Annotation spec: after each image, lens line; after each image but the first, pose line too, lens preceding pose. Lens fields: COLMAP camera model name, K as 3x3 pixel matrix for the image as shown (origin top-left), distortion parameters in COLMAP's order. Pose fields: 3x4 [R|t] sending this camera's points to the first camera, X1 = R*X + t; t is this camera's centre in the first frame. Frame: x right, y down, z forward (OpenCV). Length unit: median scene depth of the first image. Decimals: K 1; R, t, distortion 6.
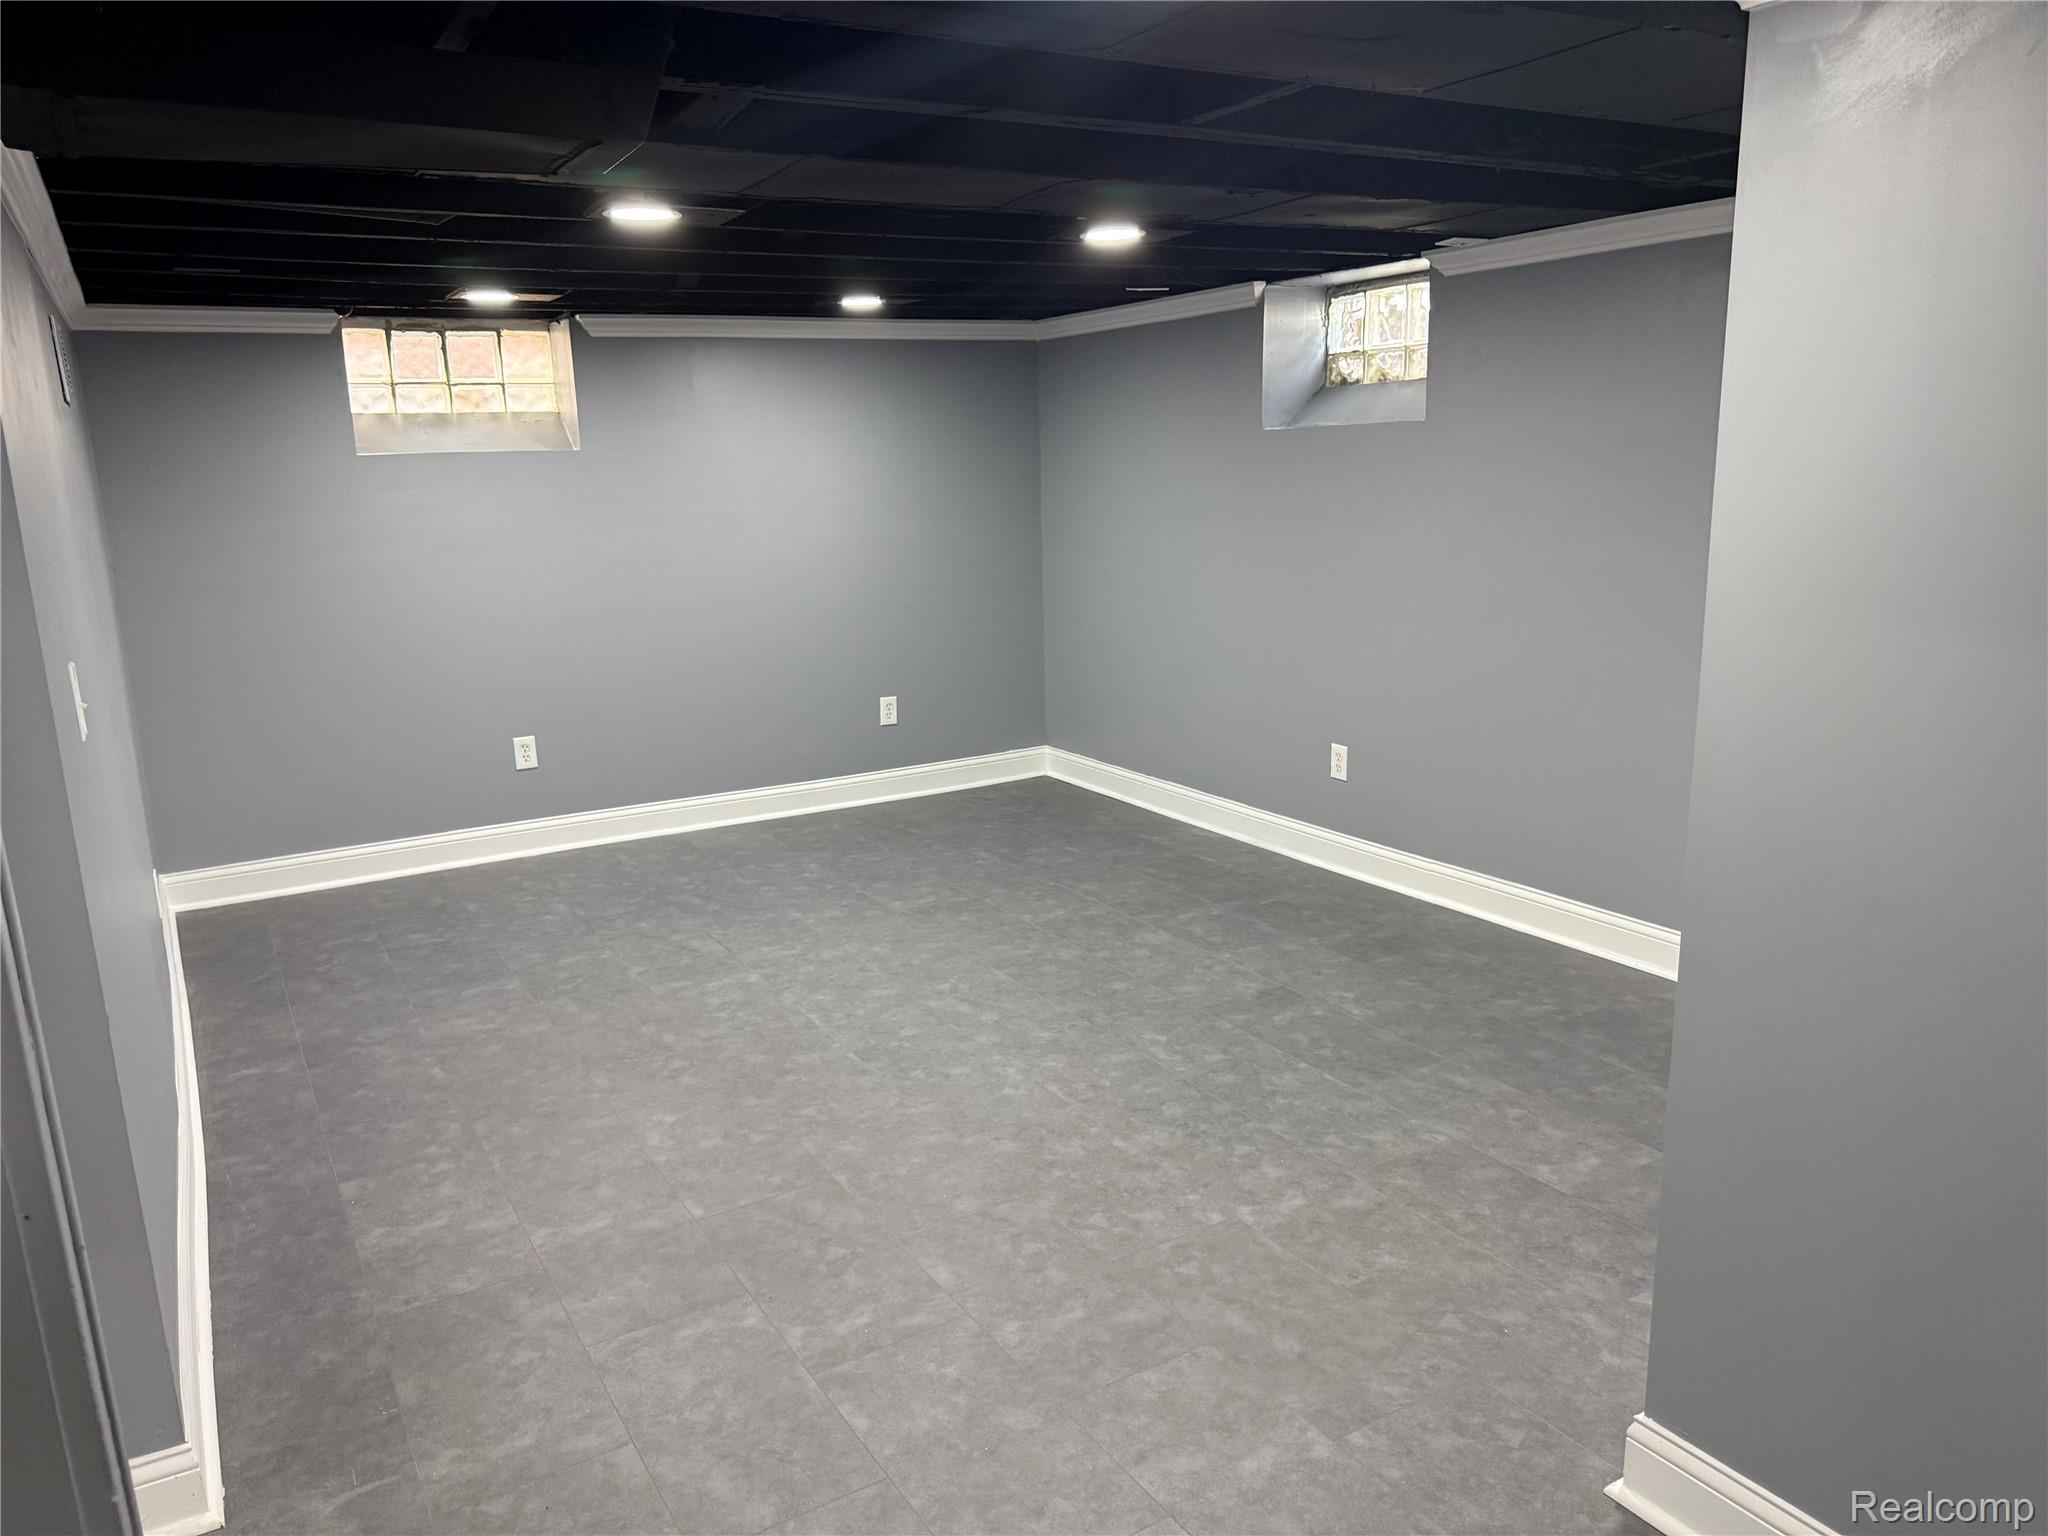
lens RADIAL K [[1421.4, 0, 1024.0], [0, 1421.4, 768.0], [0, 0, 1]] dist [0.072402, -0.091731]
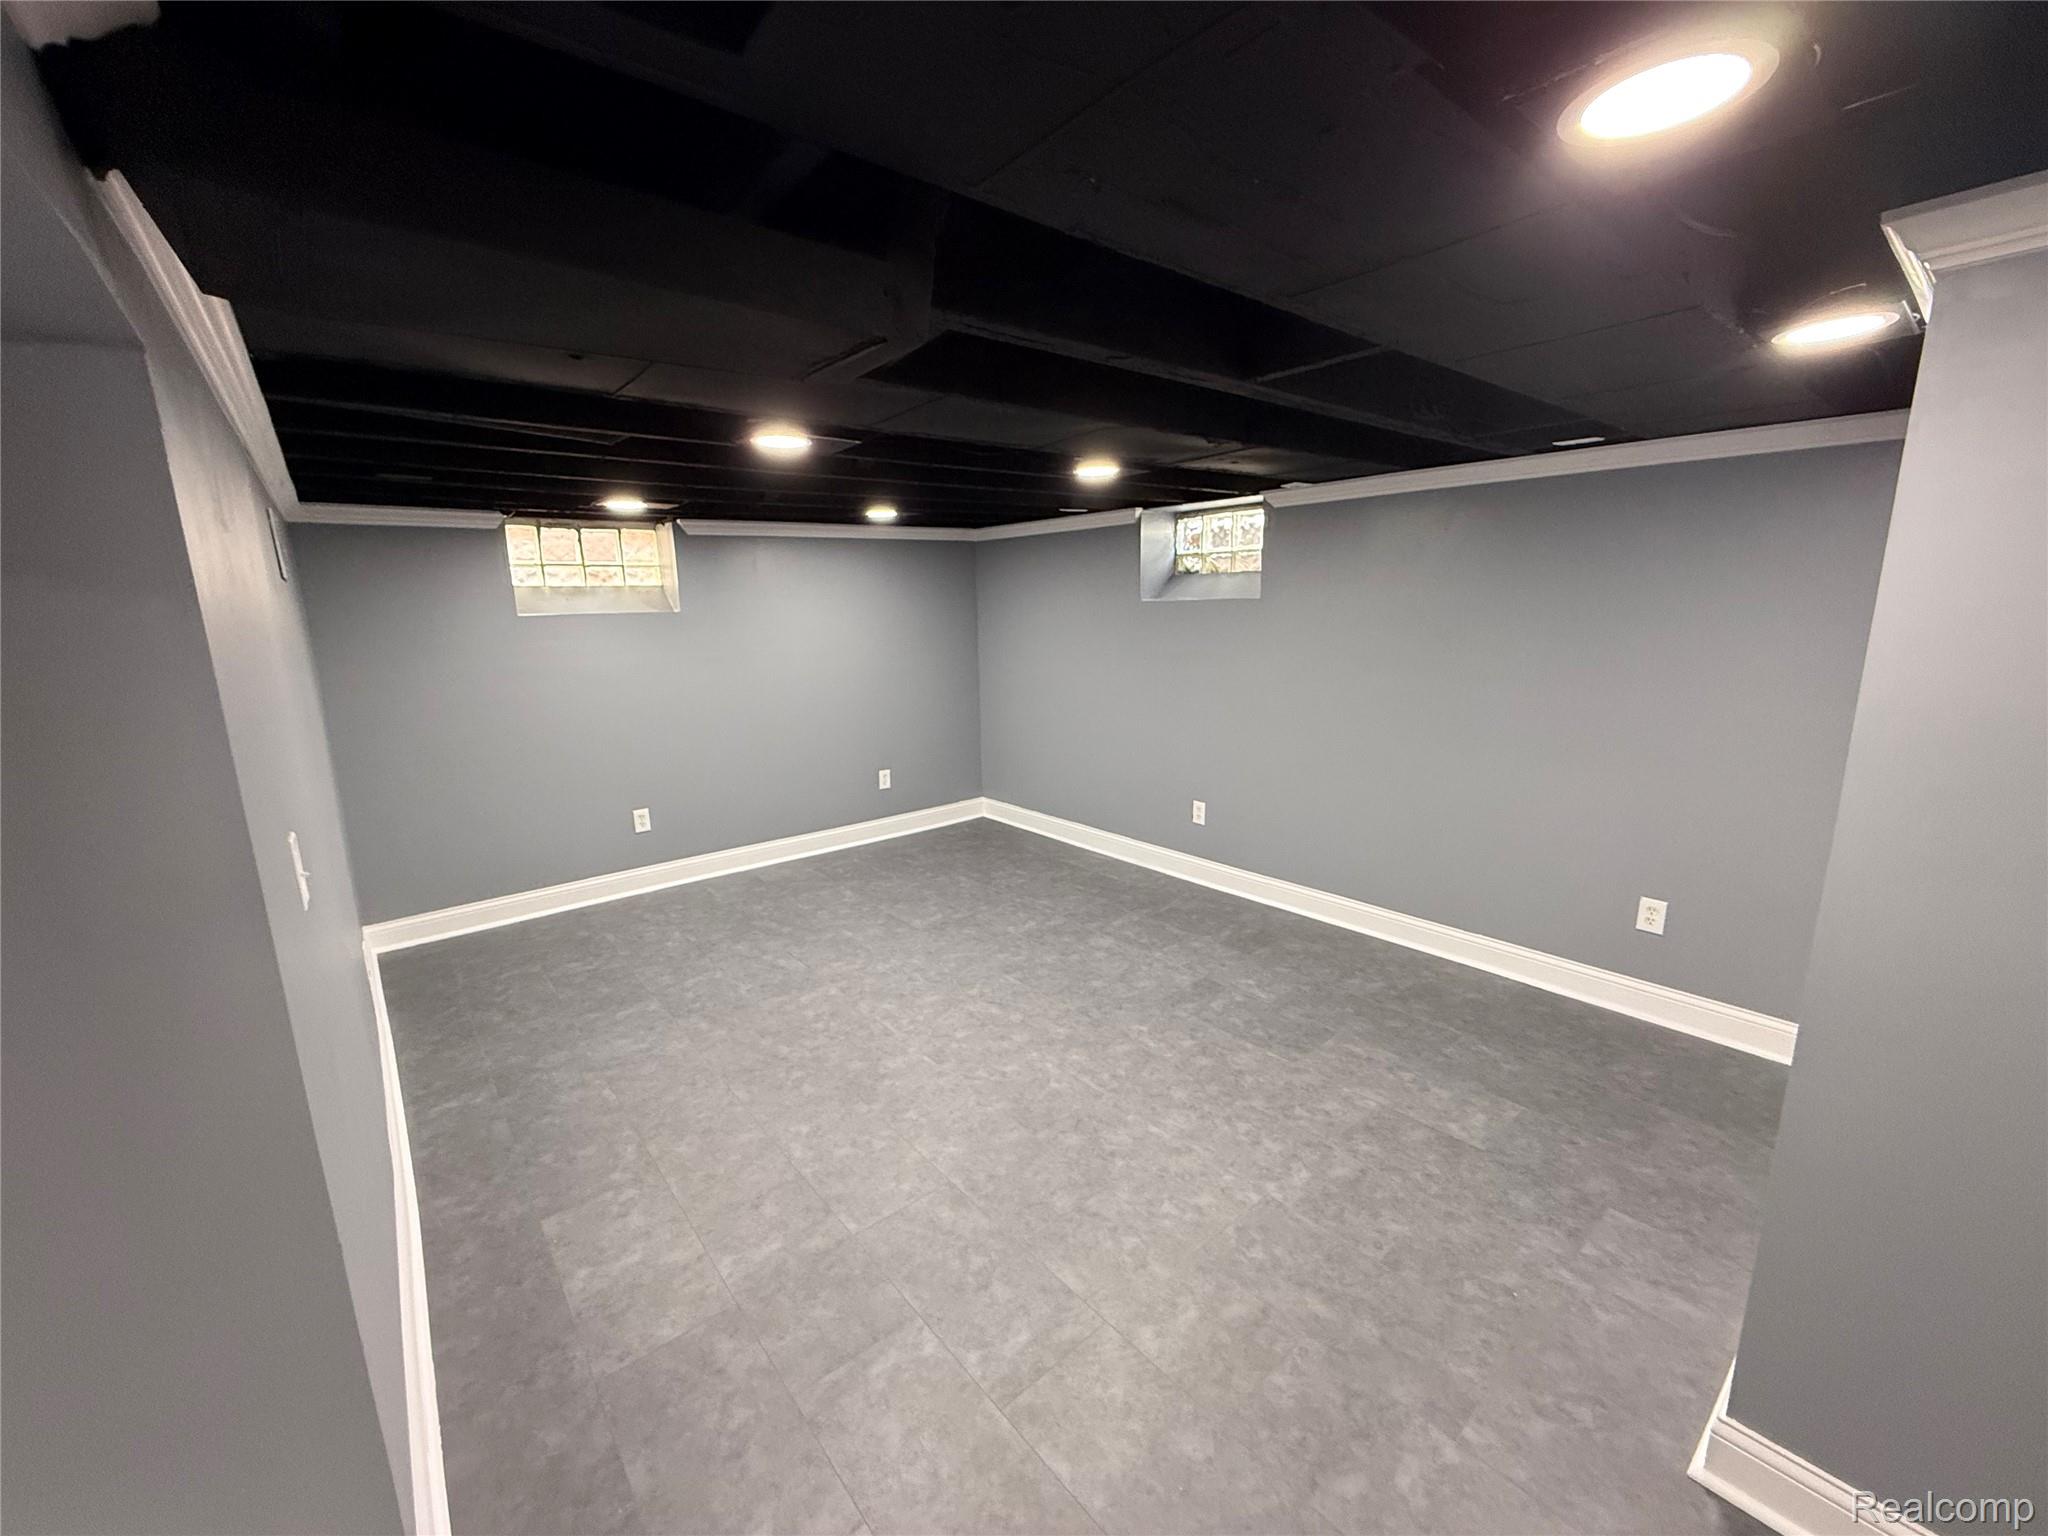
lens RADIAL K [[807.7, 0, 1017.0], [0, 807.7, 760.7], [0, 0, 1]] dist [-0.001073, 0.004142]
pose [[0.988308, -0.021399, 0.150965, -0.132095], [0.025505, 0.999354, -0.025313, -0.054979], [-0.150325, 0.028867, 0.988215, 0.193951]]
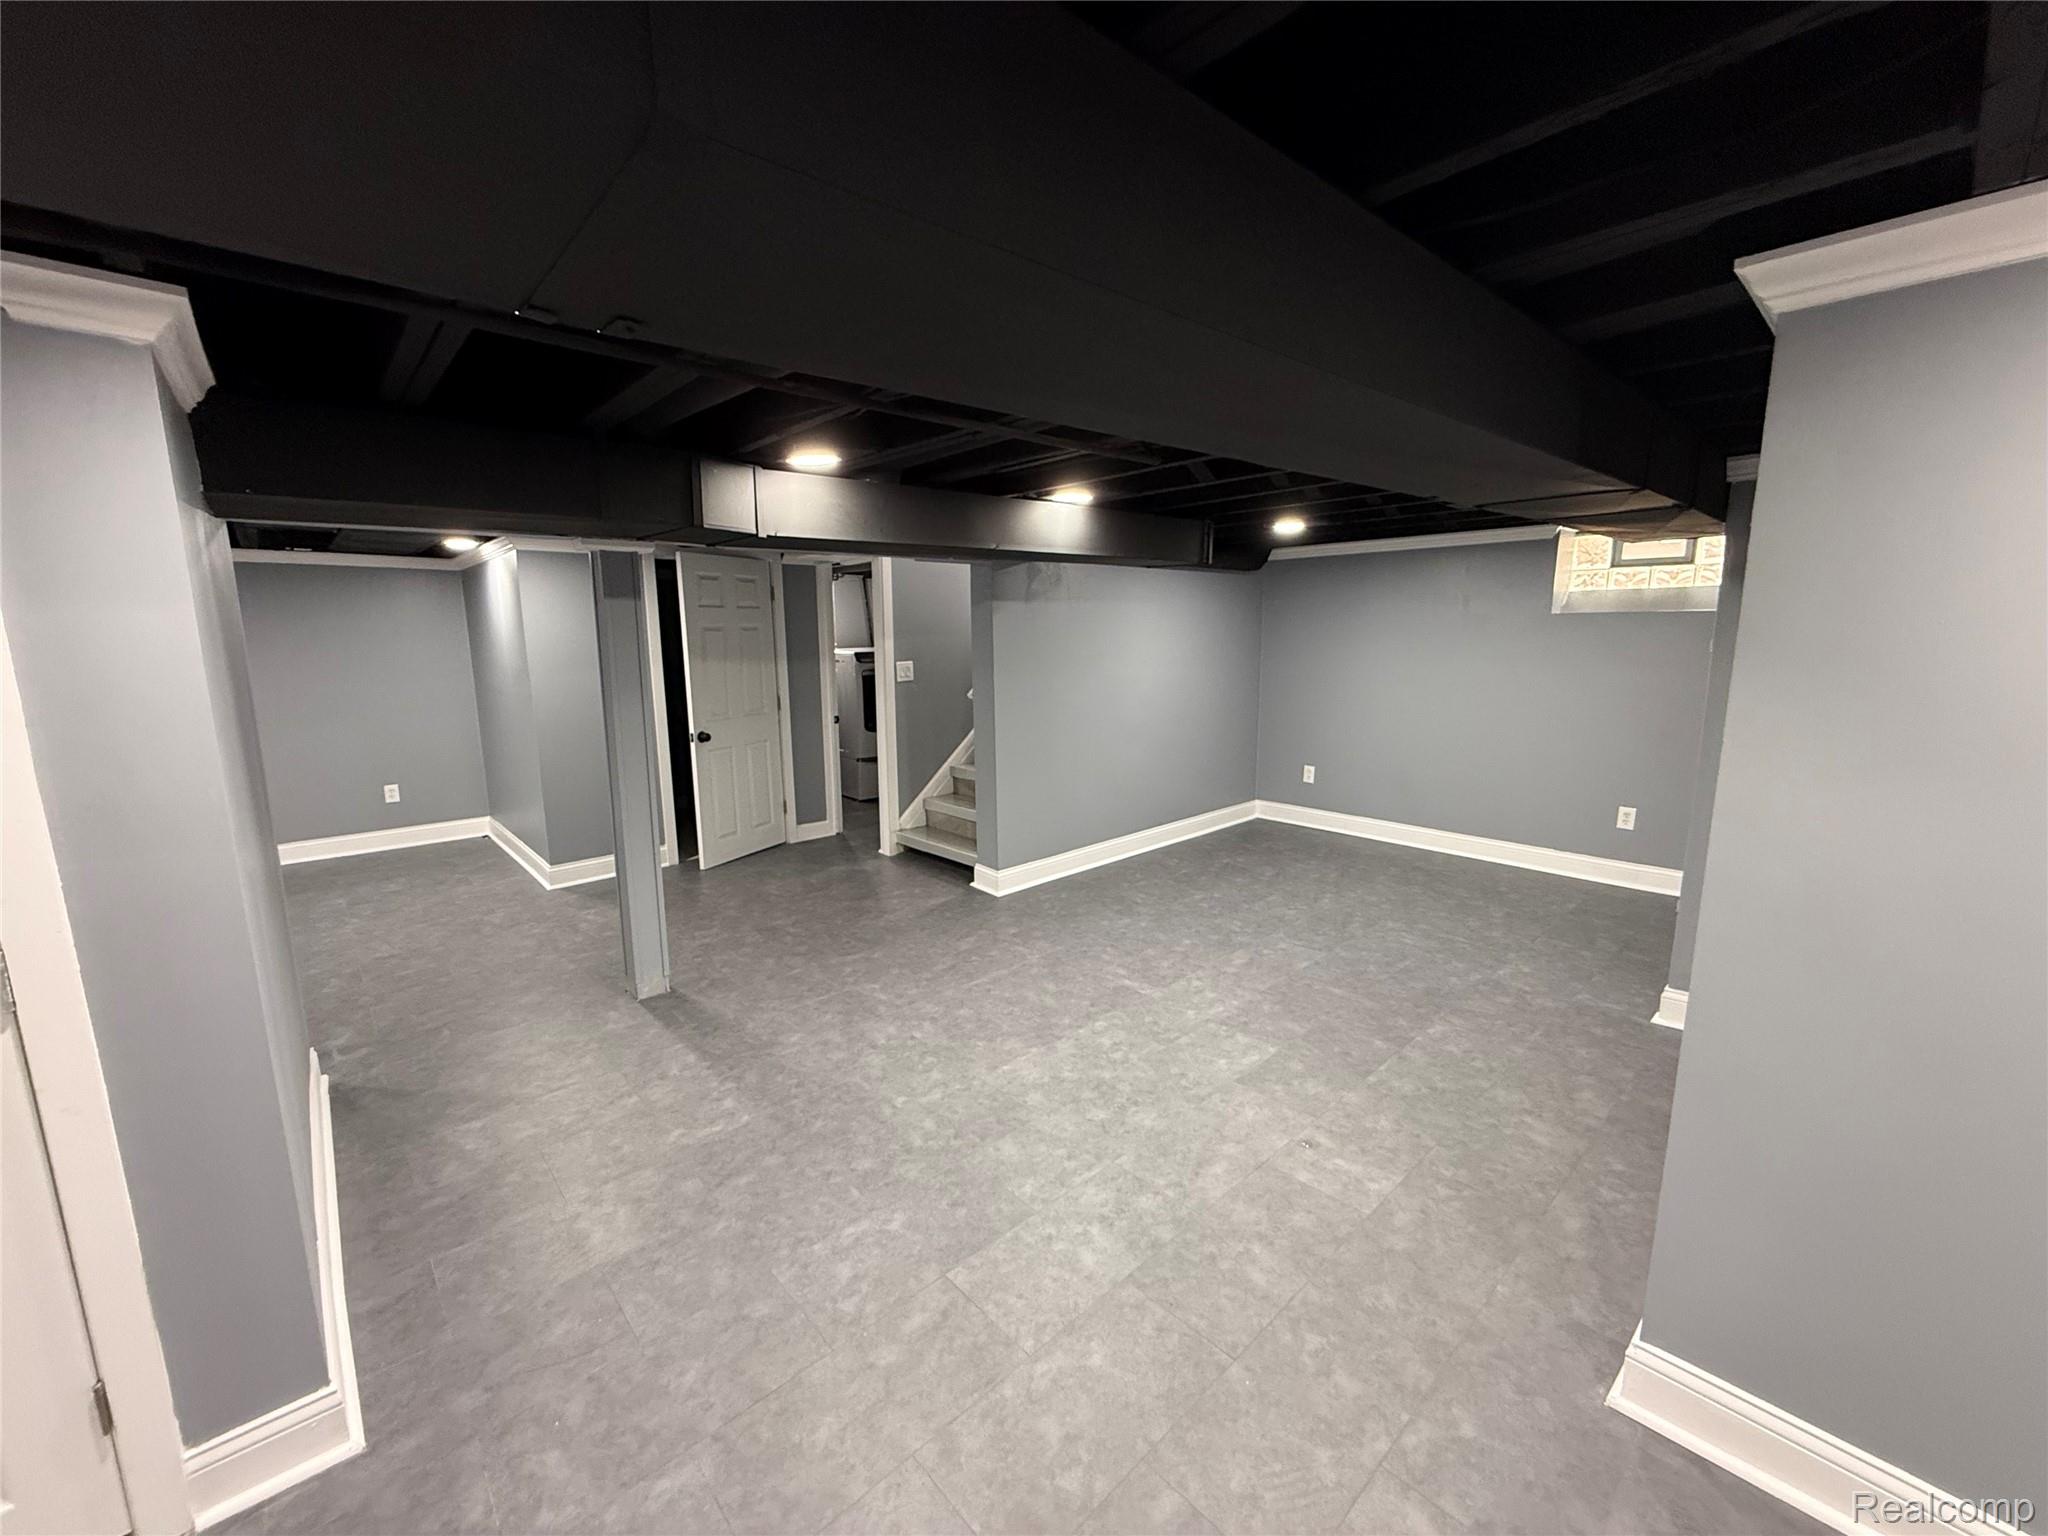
lens RADIAL K [[807.7, 0, 1017.0], [0, 807.7, 760.7], [0, 0, 1]] dist [-0.001073, 0.004142]
pose [[-0.196019, -0.126575, 0.972397, -1.024430], [0.227897, 0.958602, 0.170719, 0.034920], [-0.953750, 0.255071, -0.159058, 0.008257]]
